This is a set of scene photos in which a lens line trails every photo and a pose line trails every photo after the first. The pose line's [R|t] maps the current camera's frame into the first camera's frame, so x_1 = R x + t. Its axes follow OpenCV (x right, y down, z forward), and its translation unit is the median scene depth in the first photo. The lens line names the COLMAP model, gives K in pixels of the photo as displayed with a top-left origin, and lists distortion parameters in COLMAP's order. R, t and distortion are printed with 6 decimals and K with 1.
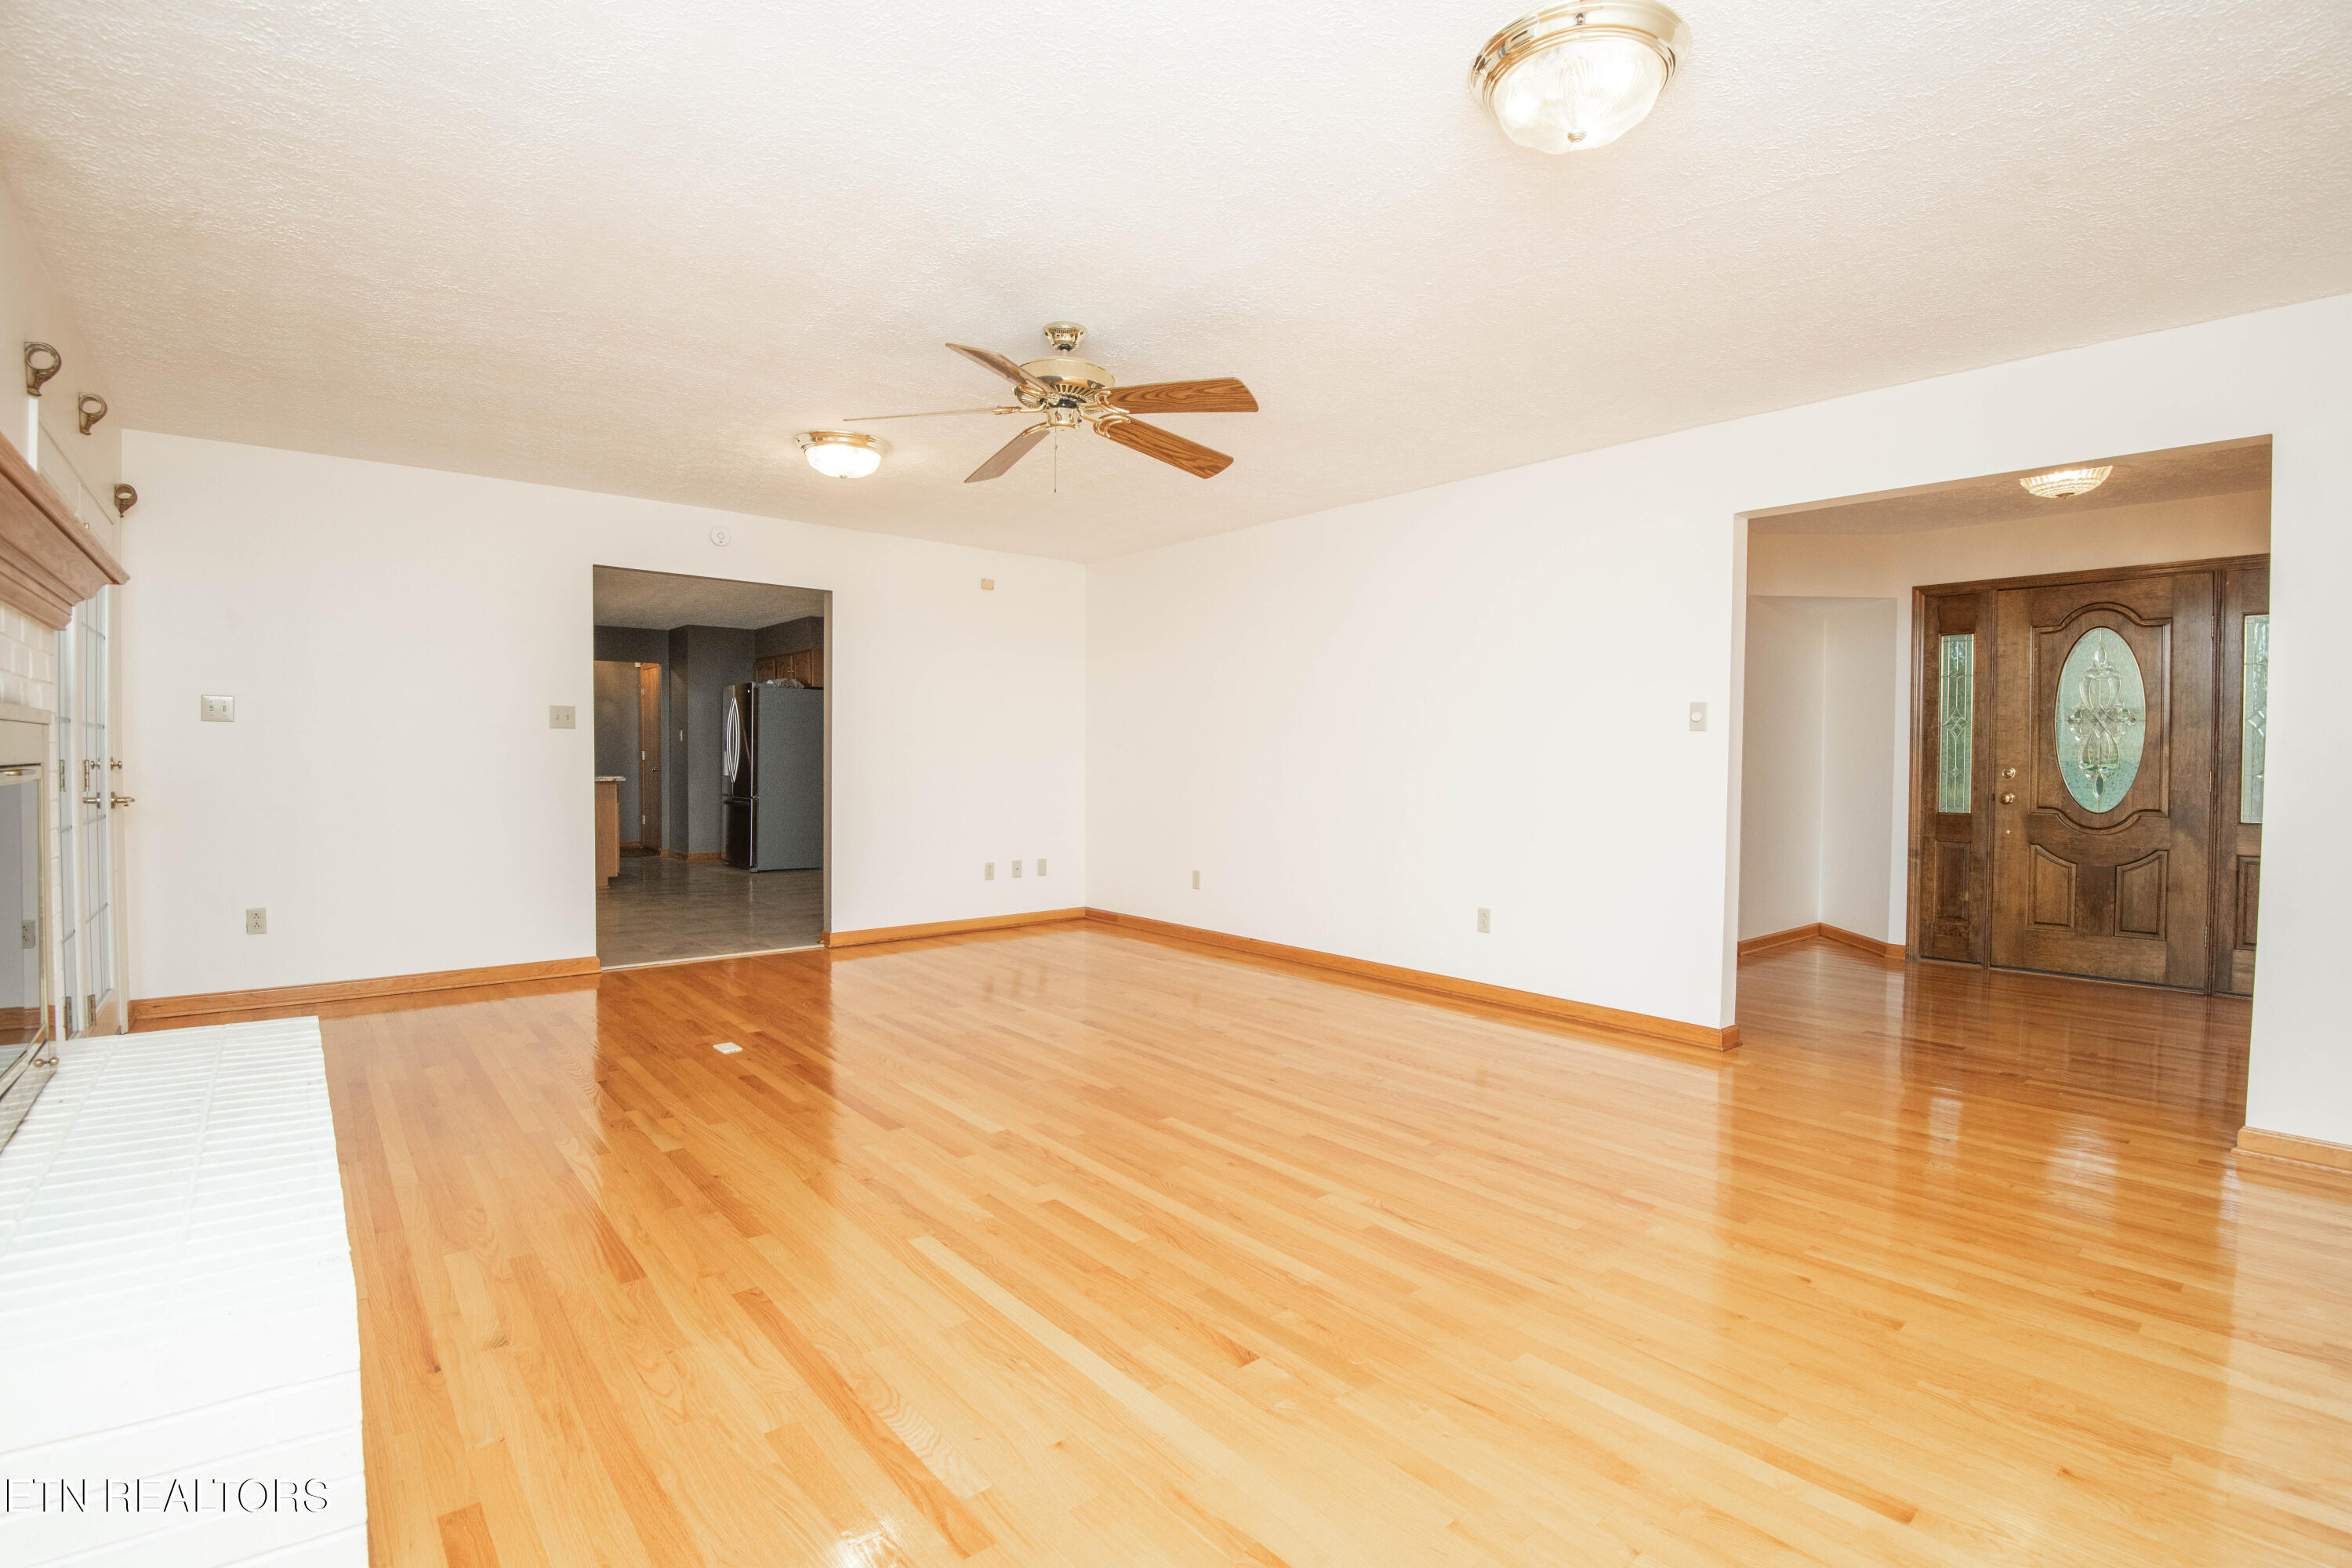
lens RADIAL K [[1092.9, 0, 1186.5], [0, 1092.9, 772.3], [0, 0, 1]] dist [-0.027414, -0.009491]
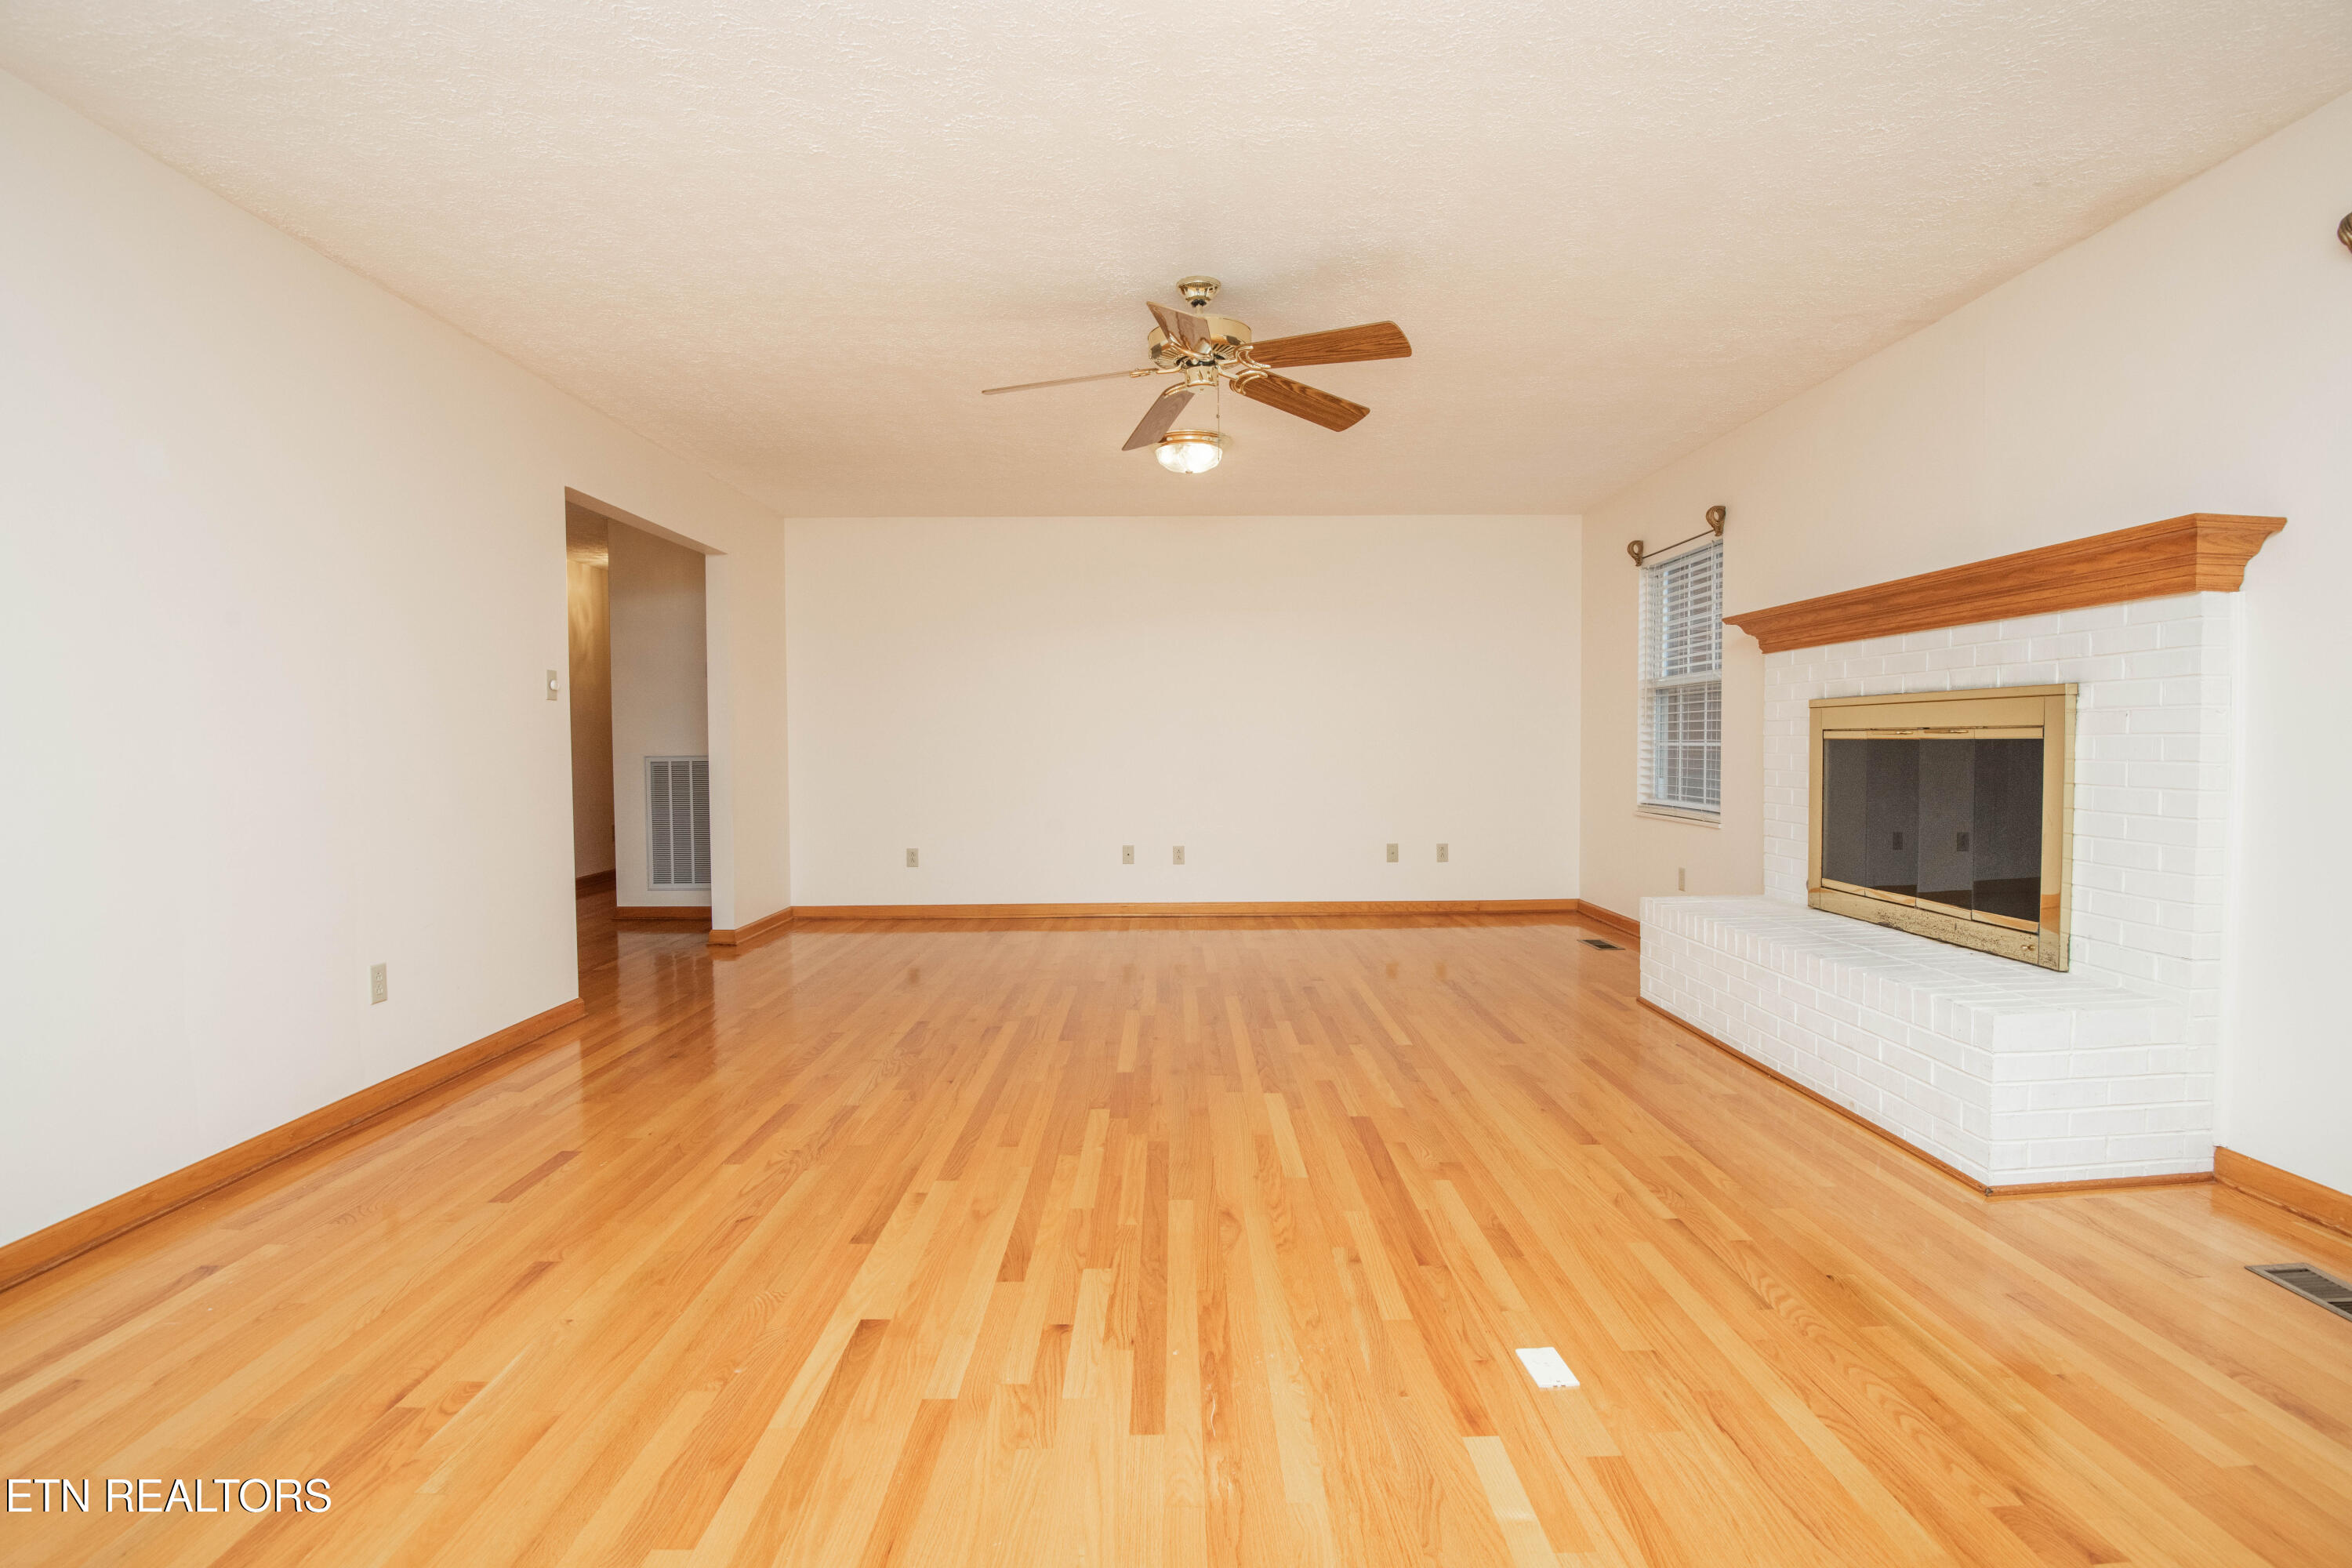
lens RADIAL K [[1092.9, 0, 1187.0], [0, 1092.9, 778.6], [0, 0, 1]] dist [-0.027414, -0.009491]
pose [[-0.775338, -0.023258, 0.631118, -0.598535], [0.012280, 0.998577, 0.051887, -0.012183], [-0.631427, 0.047980, -0.773949, 1.465969]]
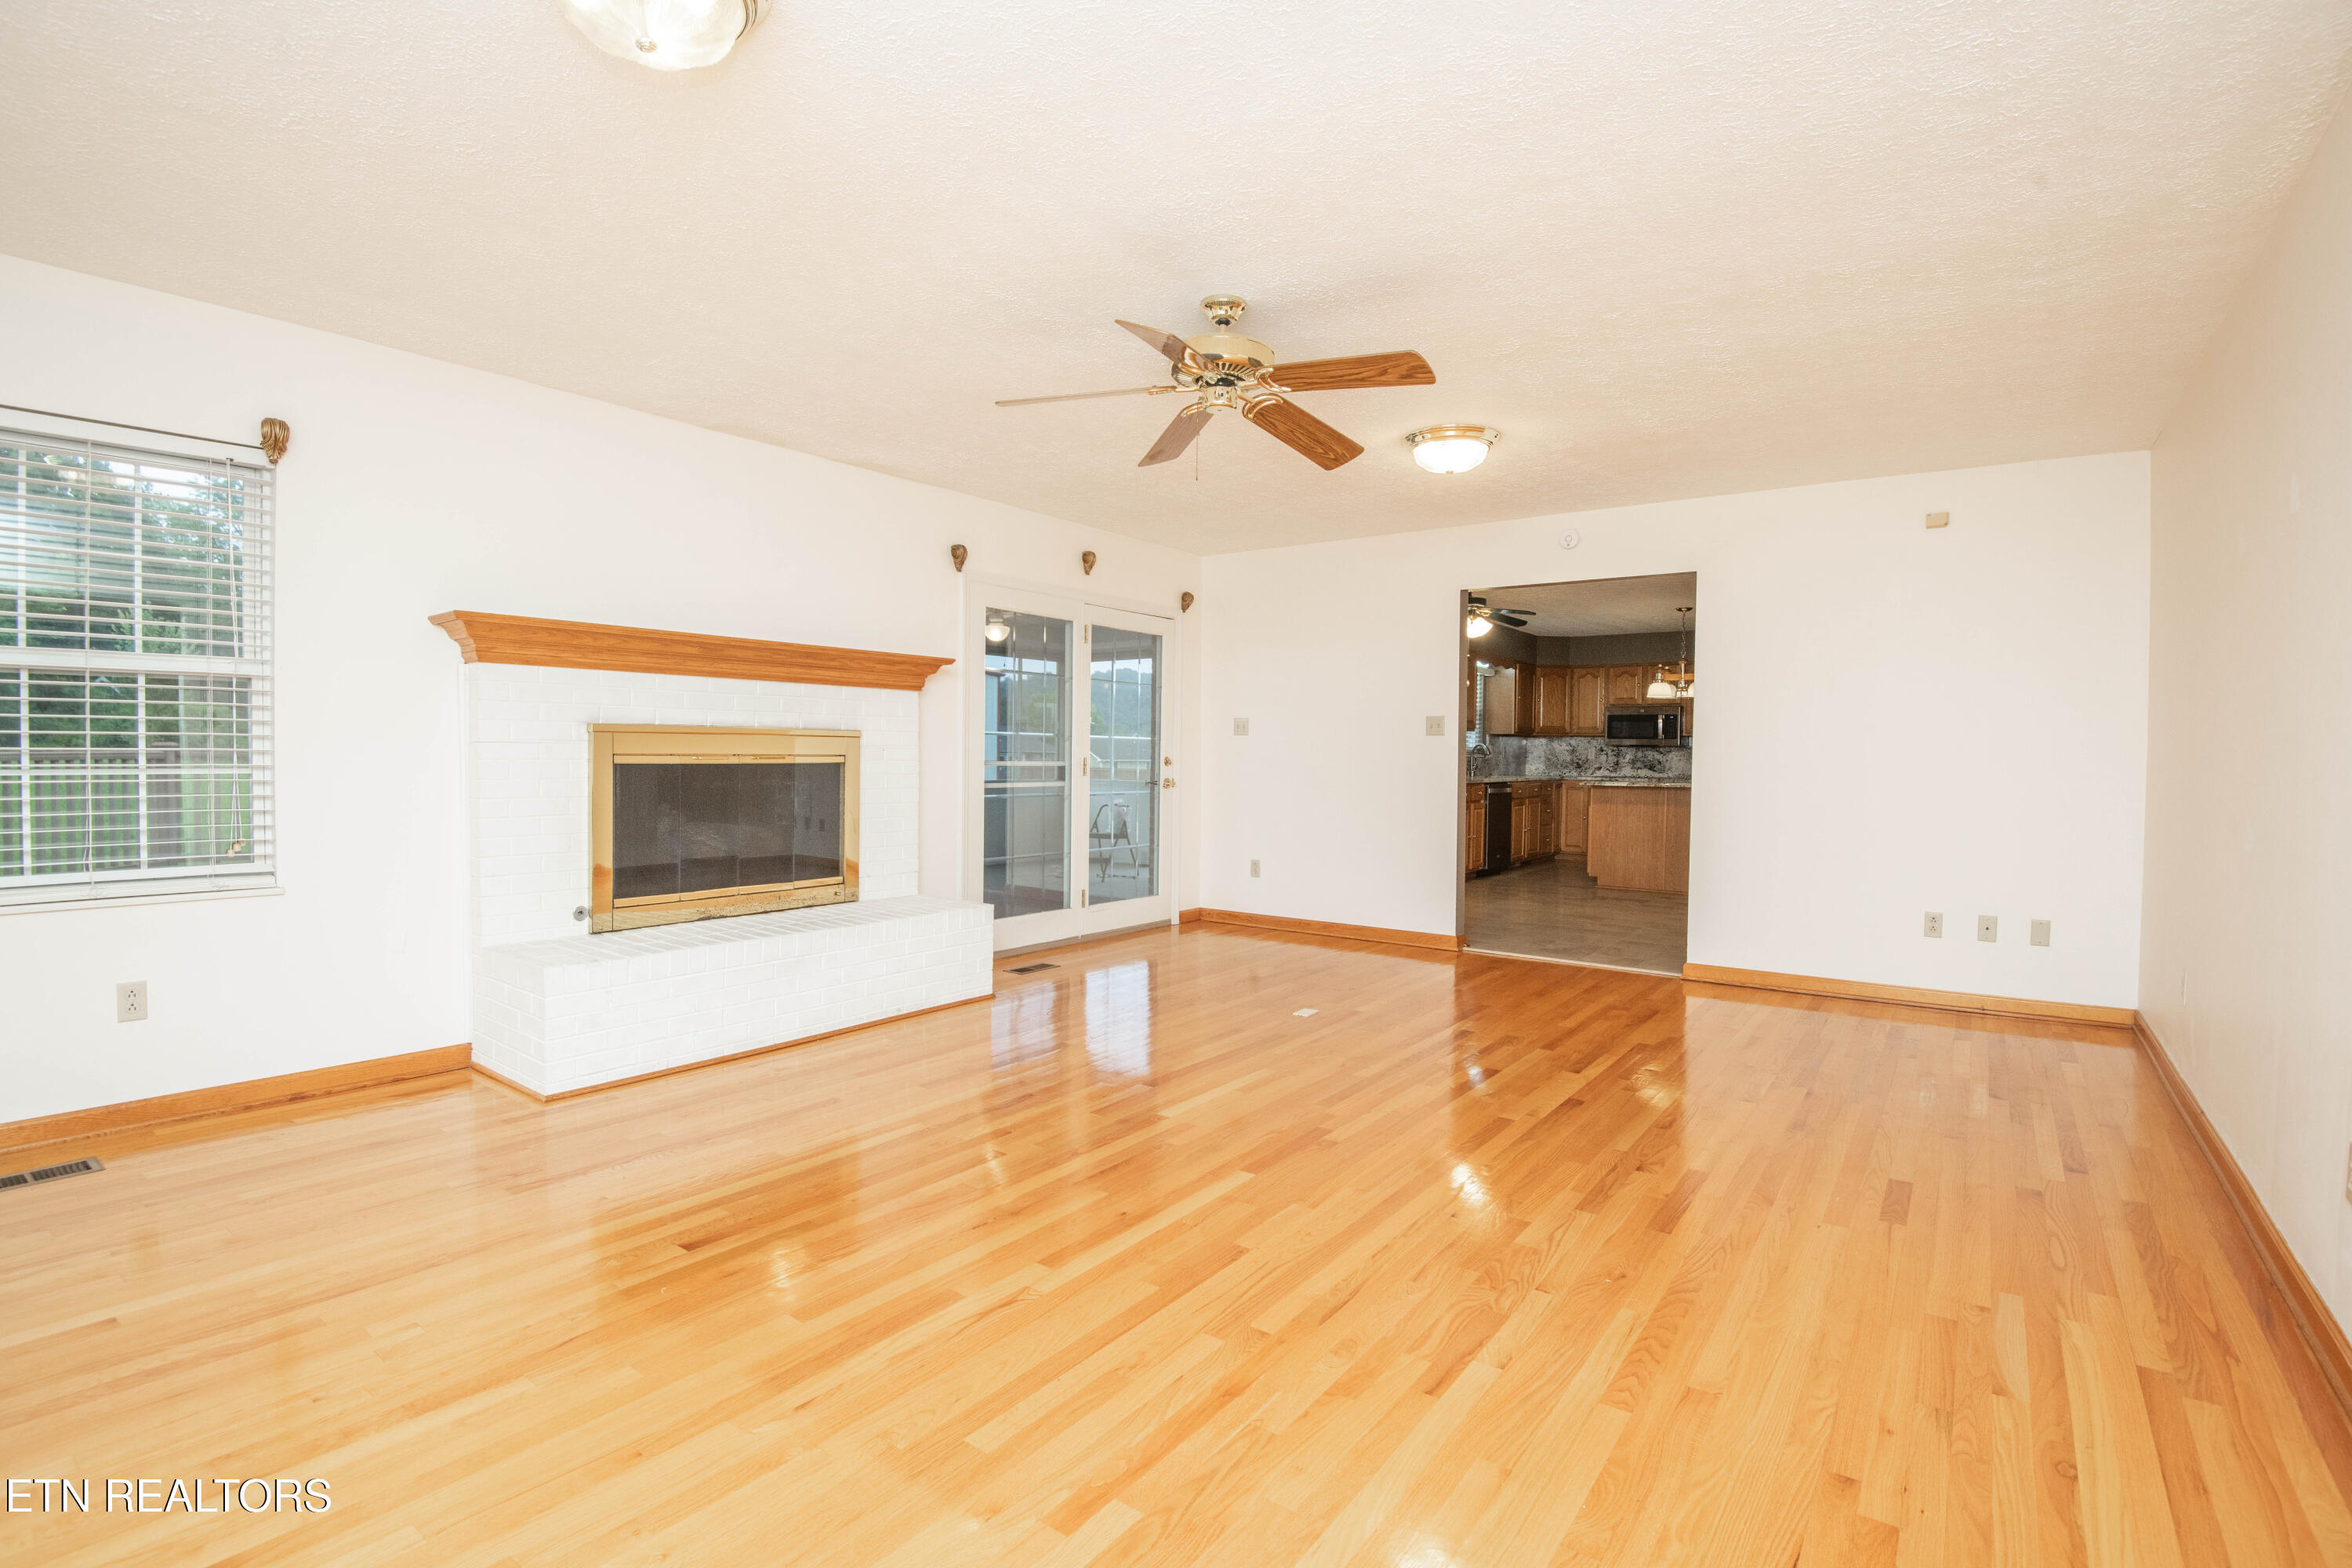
lens RADIAL K [[1092.9, 0, 1175.9], [0, 1092.9, 791.4], [0, 0, 1]] dist [-0.027414, -0.009491]
pose [[0.230496, 0.029335, -0.972631, 0.661900], [-0.024850, 0.999397, 0.024254, -0.001108], [0.972756, 0.018579, 0.231086, 0.619871]]
